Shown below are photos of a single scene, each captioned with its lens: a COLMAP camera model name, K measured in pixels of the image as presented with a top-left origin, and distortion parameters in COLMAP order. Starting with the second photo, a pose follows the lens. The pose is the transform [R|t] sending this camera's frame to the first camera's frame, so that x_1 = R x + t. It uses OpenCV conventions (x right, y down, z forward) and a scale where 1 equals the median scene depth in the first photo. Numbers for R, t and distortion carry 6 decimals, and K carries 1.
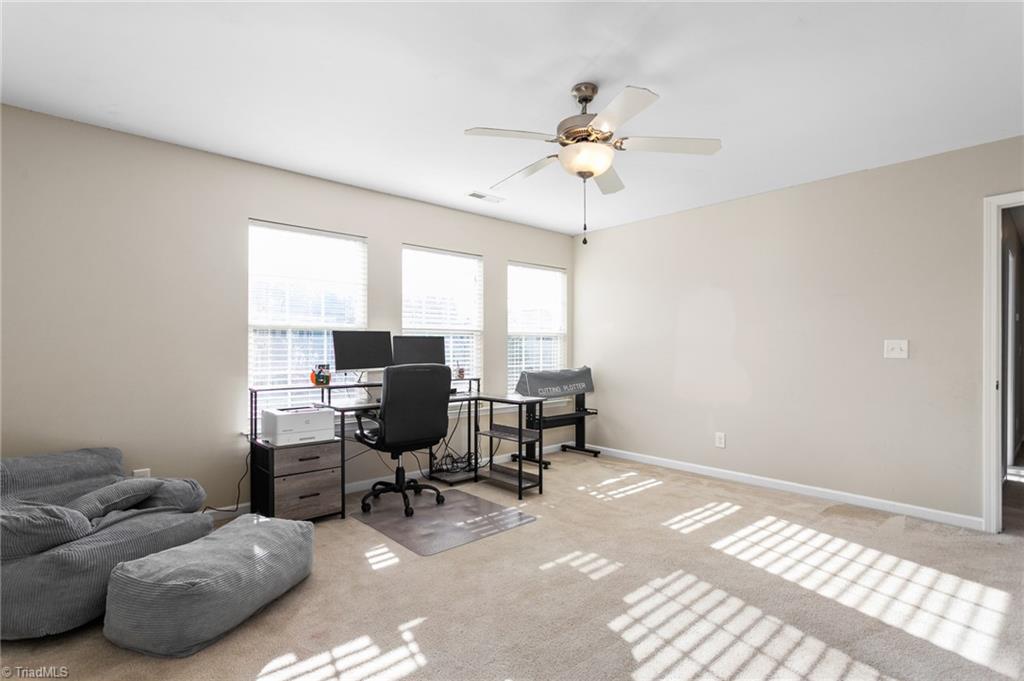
lens RADIAL K [[494.8, 0, 521.6], [0, 494.8, 342.0], [0, 0, 1]] dist [0.000914, 0.001991]
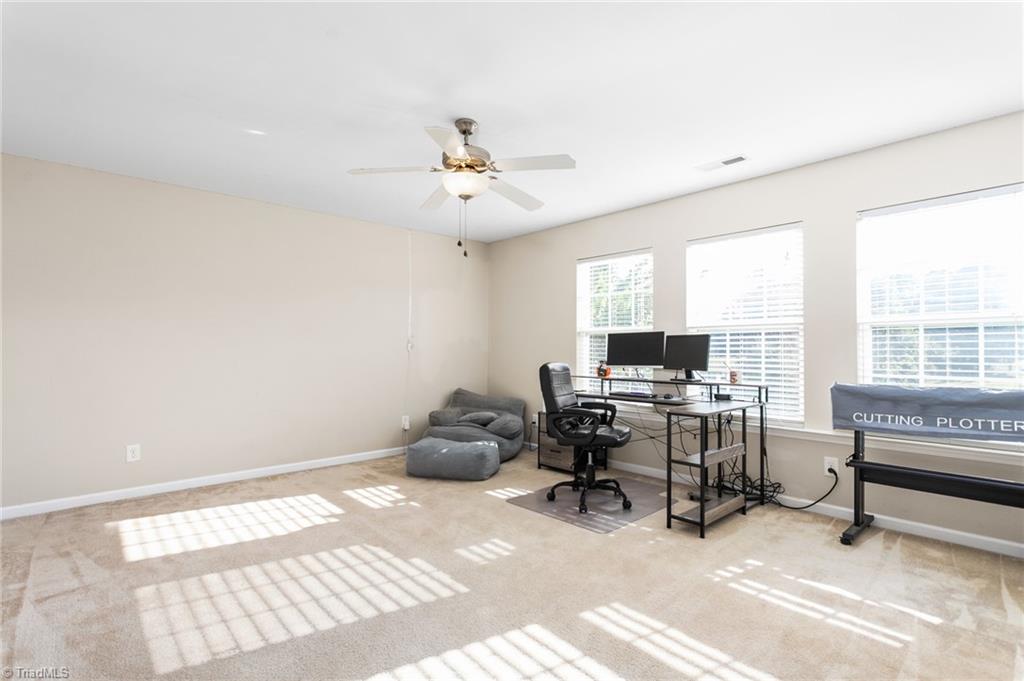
lens RADIAL K [[494.8, 0, 521.5], [0, 494.8, 341.0], [0, 0, 1]] dist [0.000914, 0.001991]
pose [[0.002885, -0.014051, -0.999897, 0.856137], [0.013057, 0.999817, -0.014012, 0.010282], [0.999911, -0.013015, 0.003068, 0.766447]]
